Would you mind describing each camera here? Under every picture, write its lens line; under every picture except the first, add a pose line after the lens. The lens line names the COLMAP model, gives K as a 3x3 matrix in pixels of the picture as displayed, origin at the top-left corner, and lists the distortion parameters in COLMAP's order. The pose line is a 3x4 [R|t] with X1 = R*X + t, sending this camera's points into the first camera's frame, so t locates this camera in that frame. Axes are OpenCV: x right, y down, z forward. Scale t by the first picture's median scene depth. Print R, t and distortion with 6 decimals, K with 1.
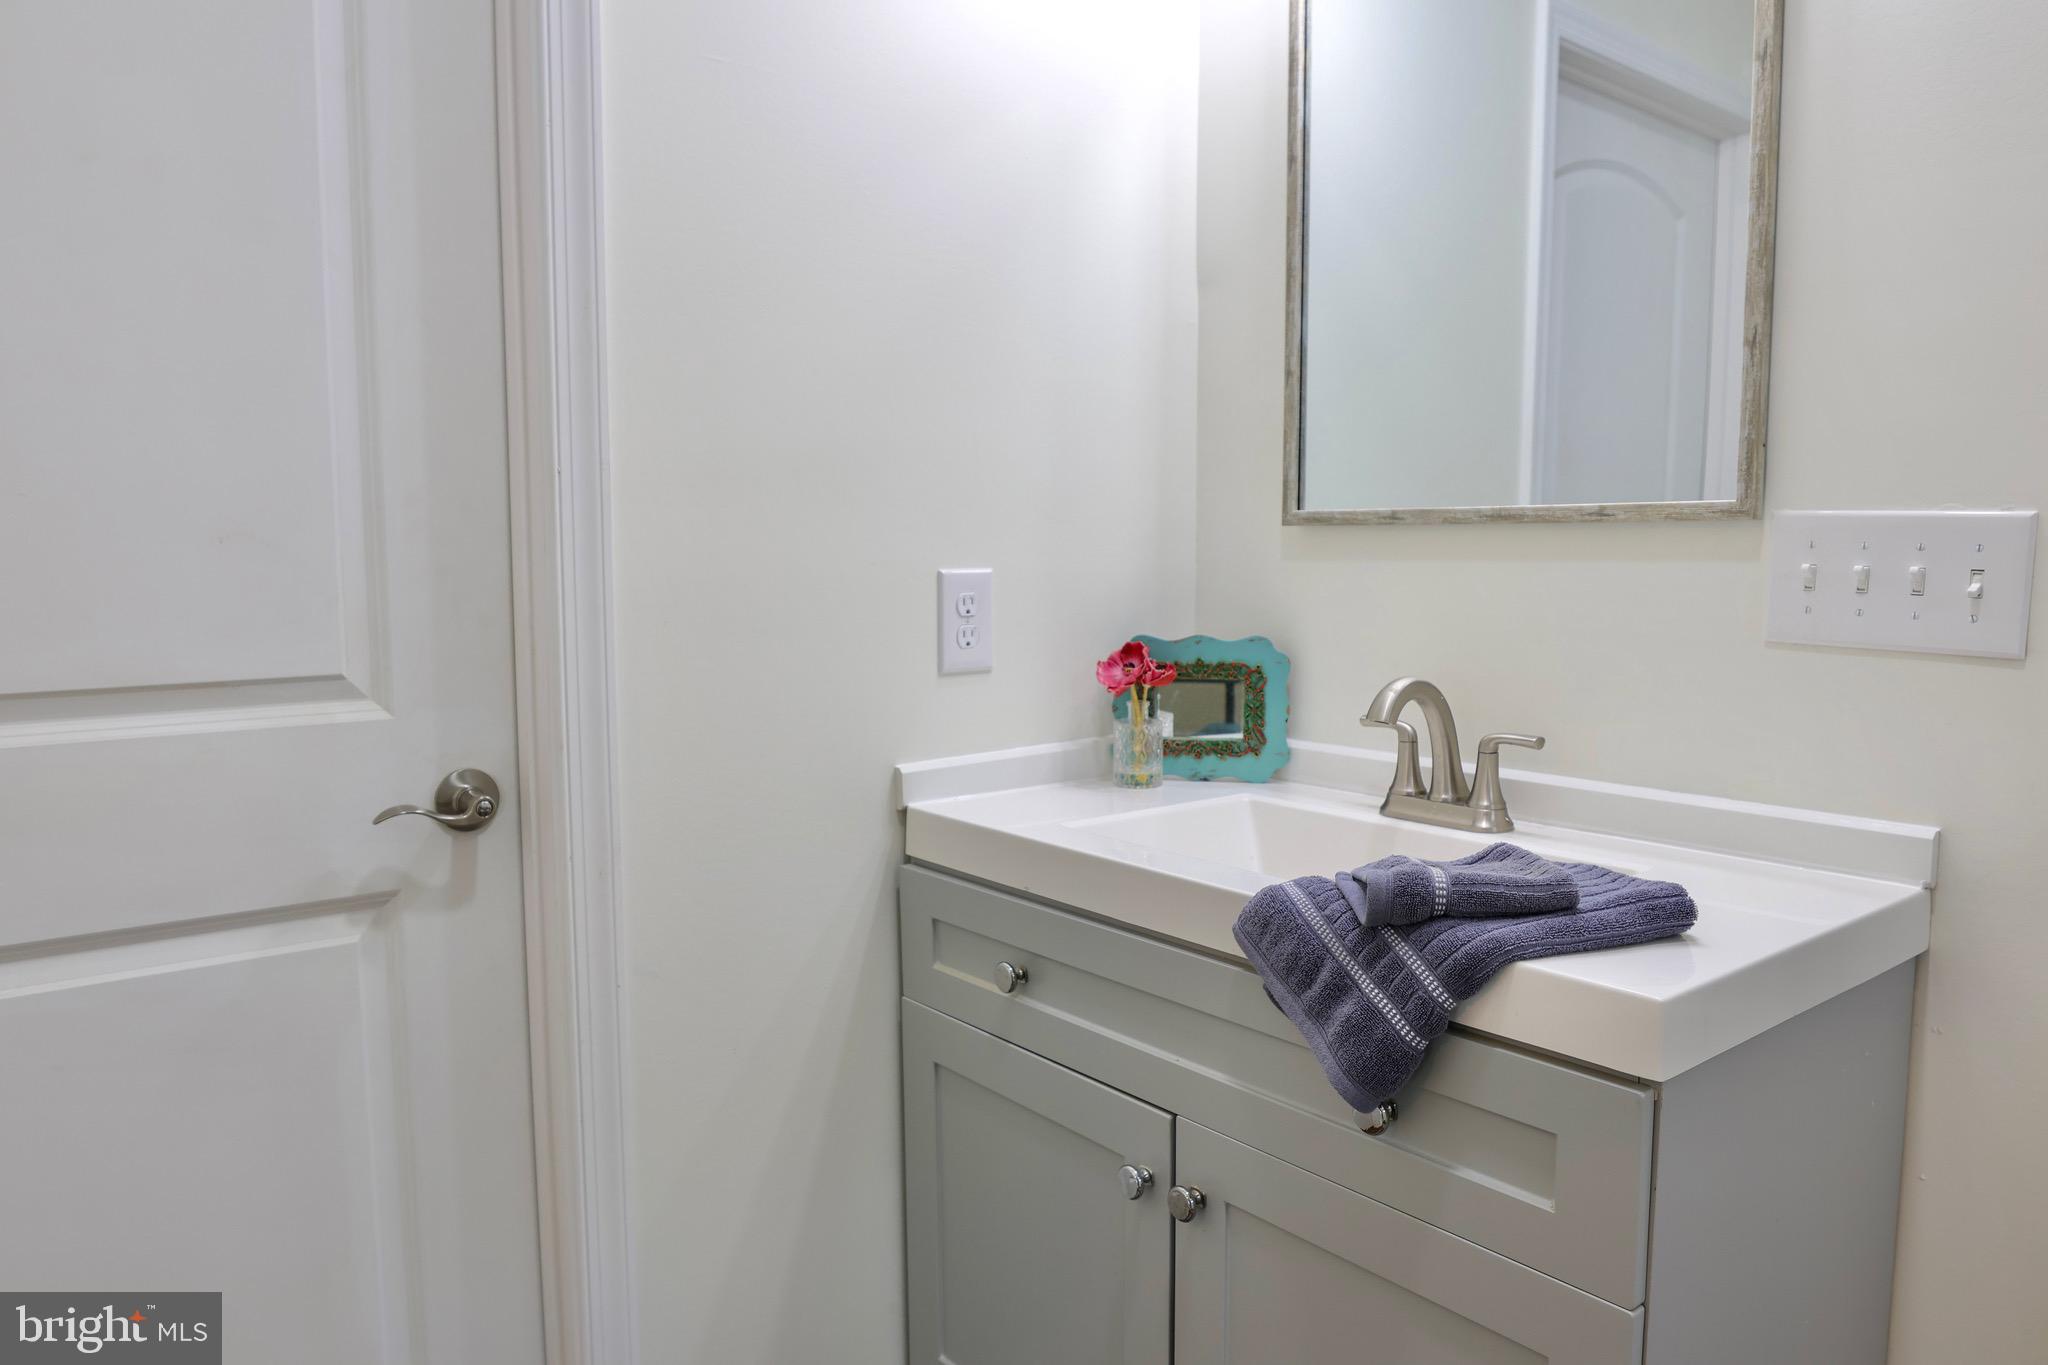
lens RADIAL K [[1413.0, 0, 1016.5], [0, 1413.0, 691.1], [0, 0, 1]] dist [-0.052502, 0.025156]
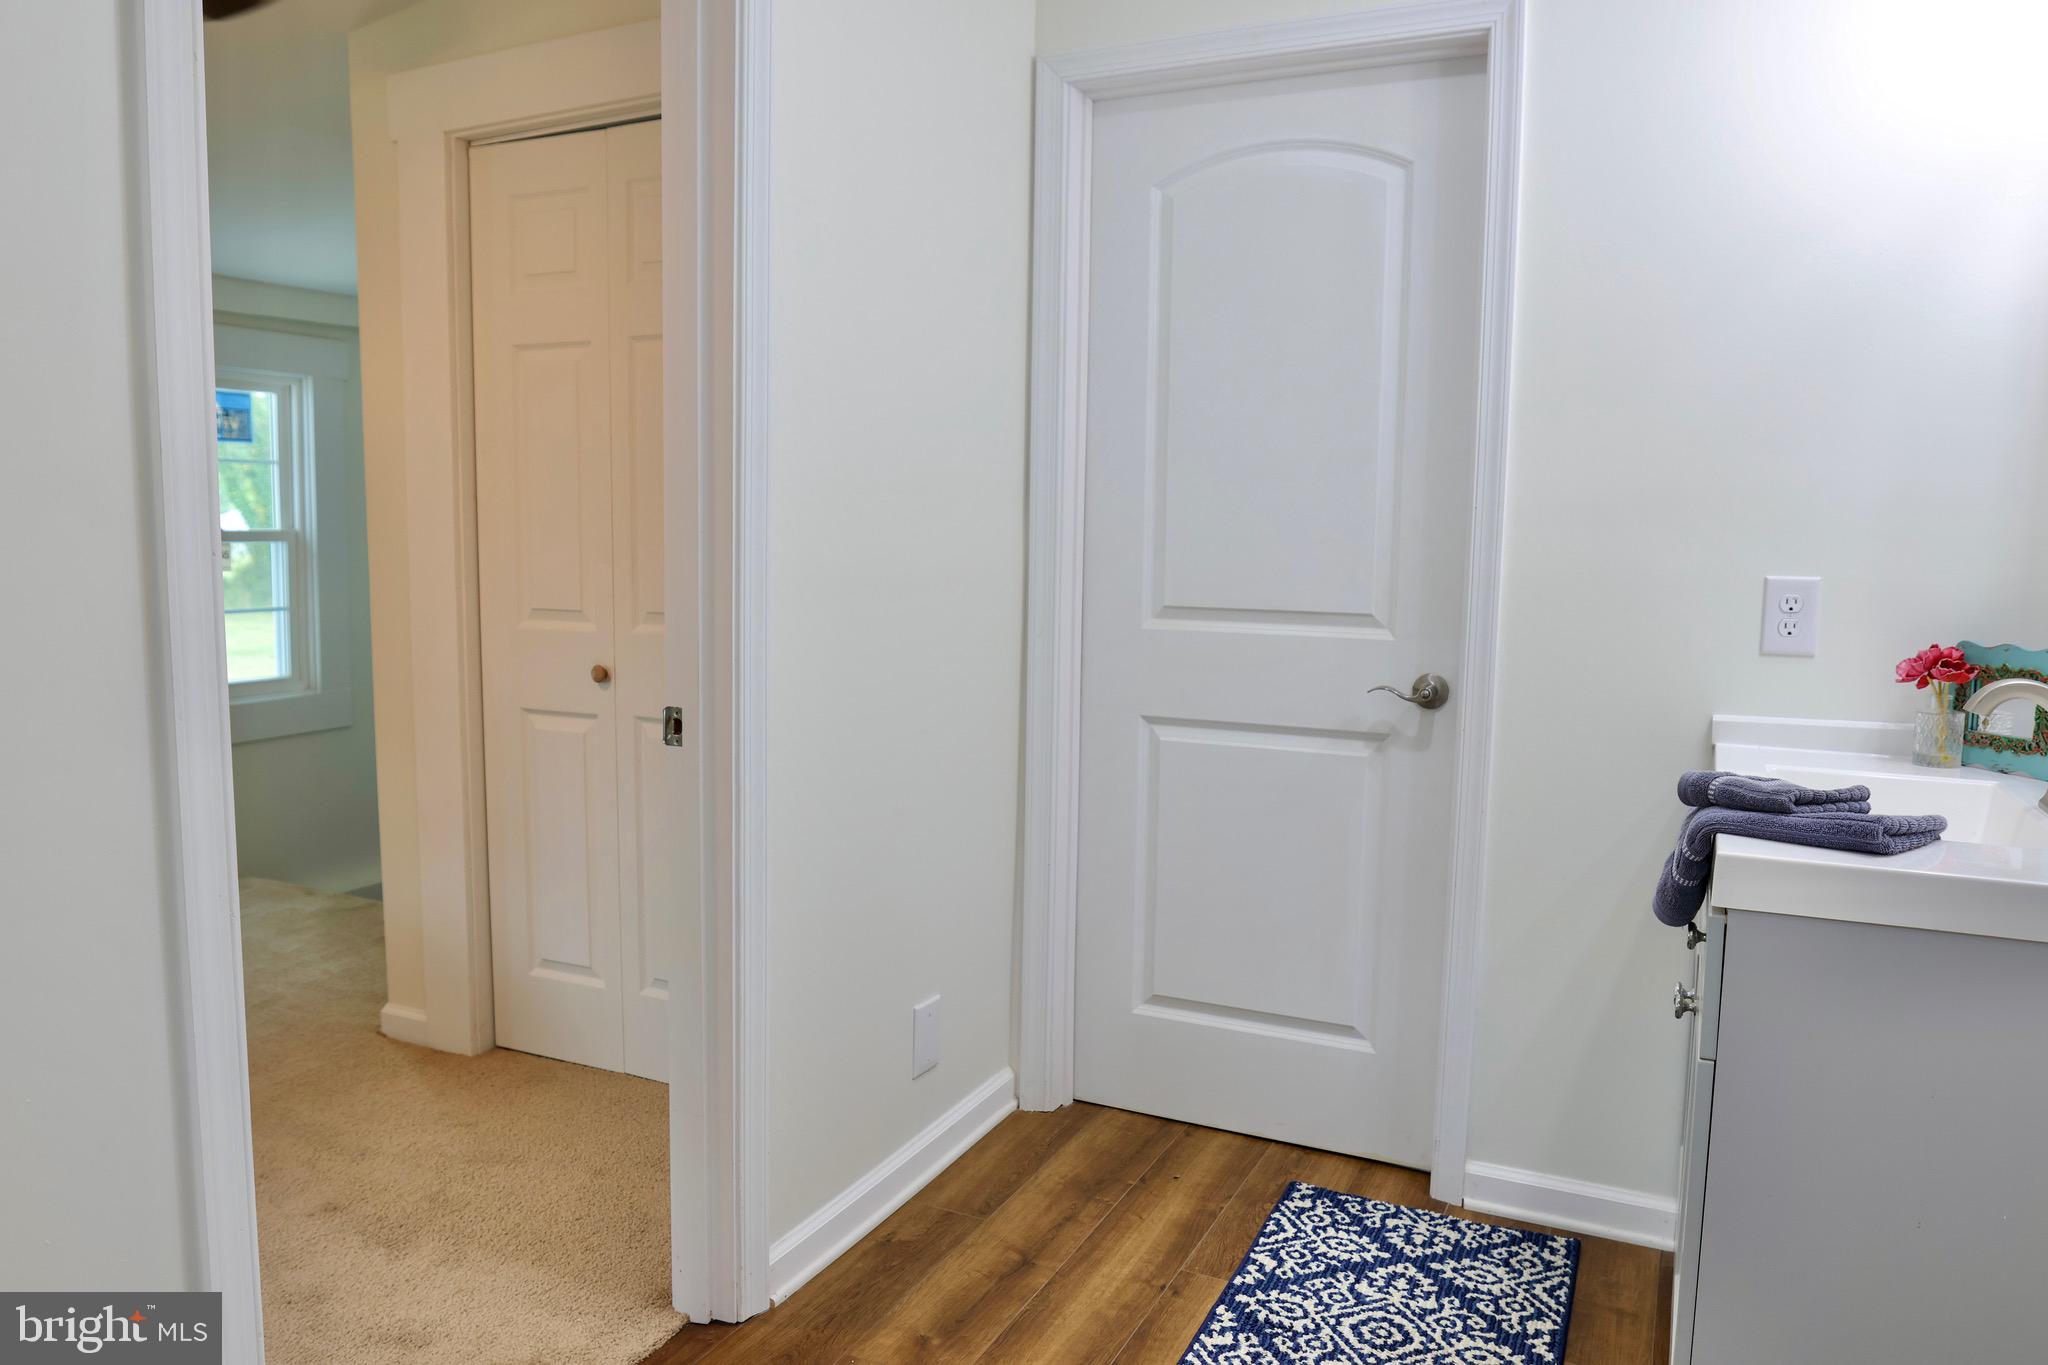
lens RADIAL K [[1413.0, 0, 1029.3], [0, 1413.0, 682.8], [0, 0, 1]] dist [-0.052502, 0.025156]
pose [[0.437925, 0.106191, -0.892718, 0.968403], [-0.111097, 0.991780, 0.063476, 0.010164], [0.892121, 0.071380, 0.446123, -0.247867]]
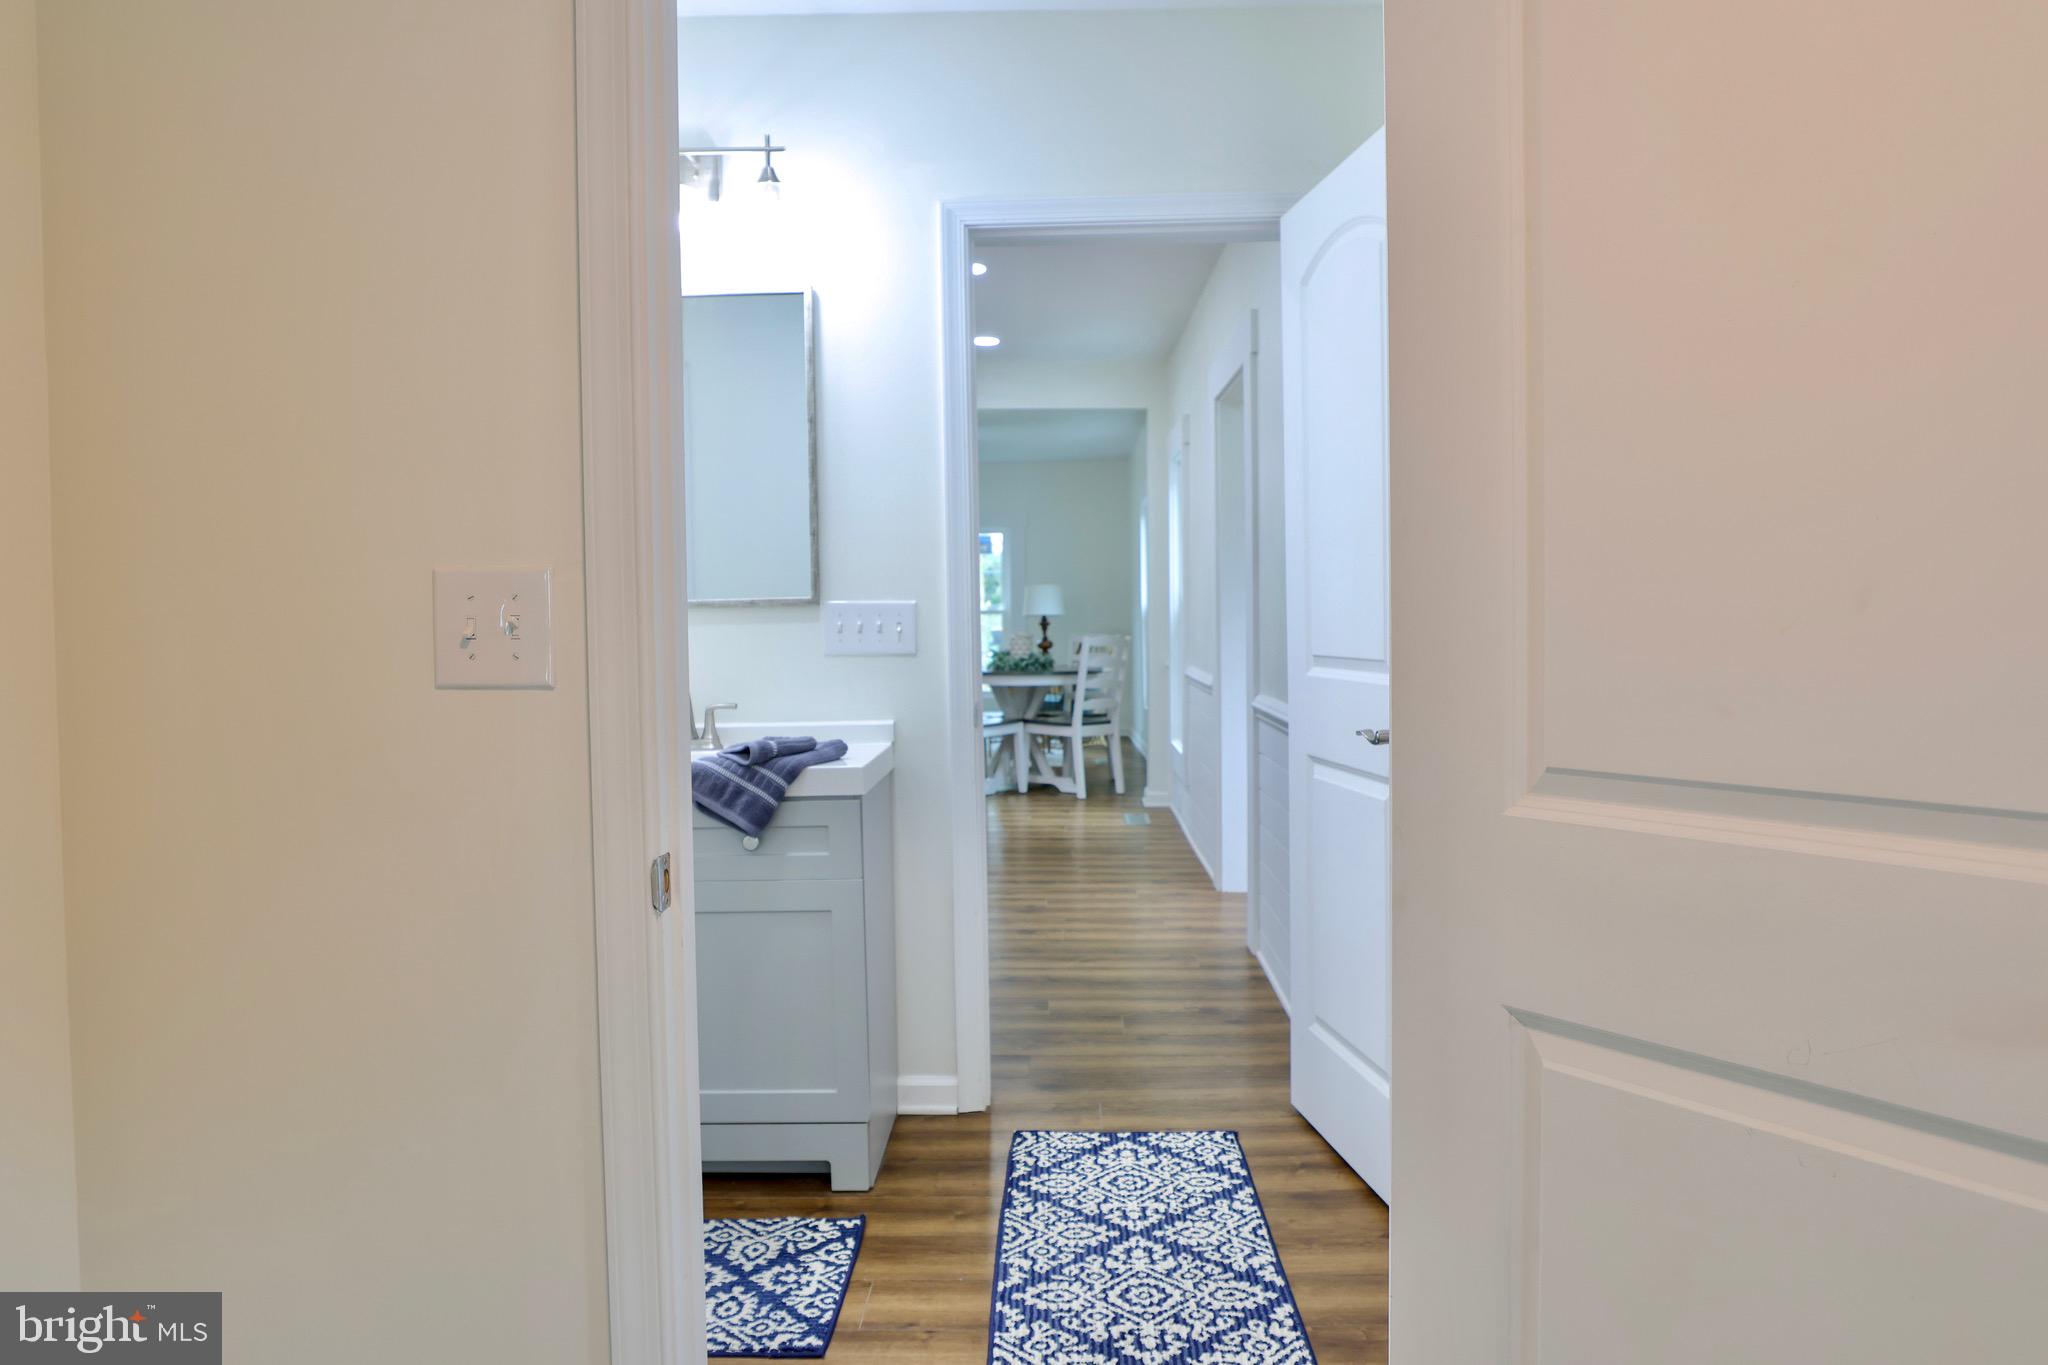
lens RADIAL K [[1413.0, 0, 1024.4], [0, 1413.0, 680.7], [0, 0, 1]] dist [-0.052502, 0.025156]
pose [[0.645908, -0.047875, 0.761913, -1.020539], [0.099671, 0.994777, -0.021988, 0.090138], [-0.756881, 0.090143, 0.647306, -0.782940]]
